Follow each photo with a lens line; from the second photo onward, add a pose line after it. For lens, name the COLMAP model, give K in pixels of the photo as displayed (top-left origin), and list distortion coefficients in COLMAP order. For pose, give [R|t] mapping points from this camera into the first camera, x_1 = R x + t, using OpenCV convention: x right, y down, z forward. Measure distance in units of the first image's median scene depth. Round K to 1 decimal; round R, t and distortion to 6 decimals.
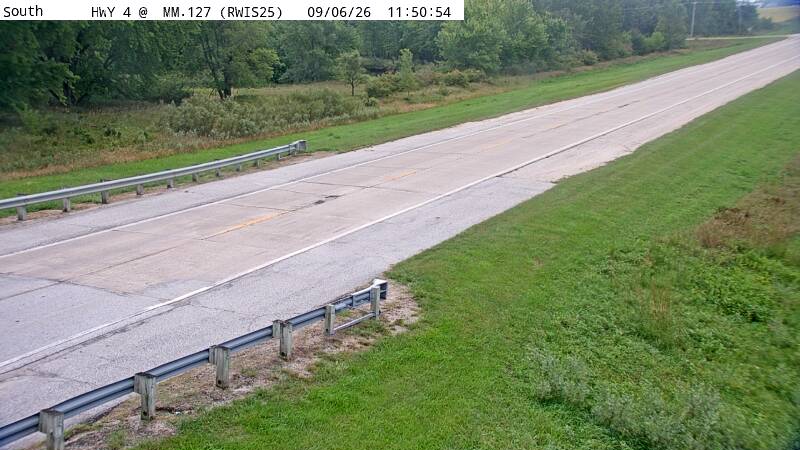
lens RADIAL K [[642.8, 0, 400.0], [0, 642.8, 225.0], [0, 0, 1]] dist [-0.114486, 0.048652]
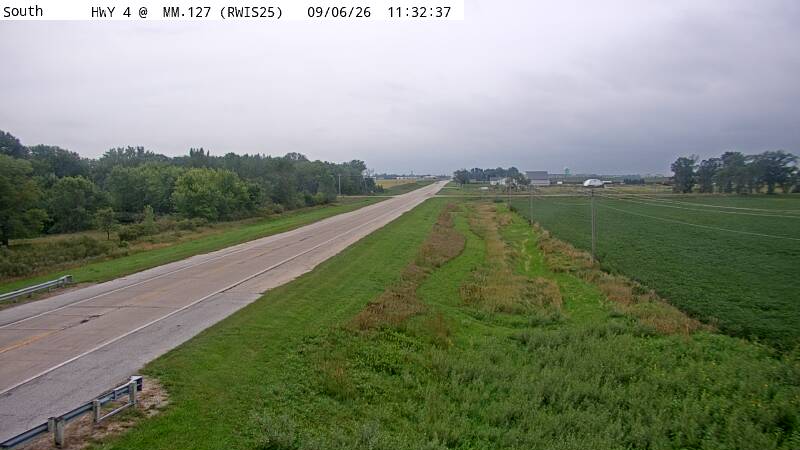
lens RADIAL K [[683.2, 0, 400.0], [0, 683.2, 225.0], [0, 0, 1]] dist [-0.096763, 0.144706]
pose [[0.933701, -0.041162, 0.355679, -0.004250], [0.089998, 0.988458, -0.121864, -0.004925], [-0.346558, 0.145795, 0.926629, -0.544144]]
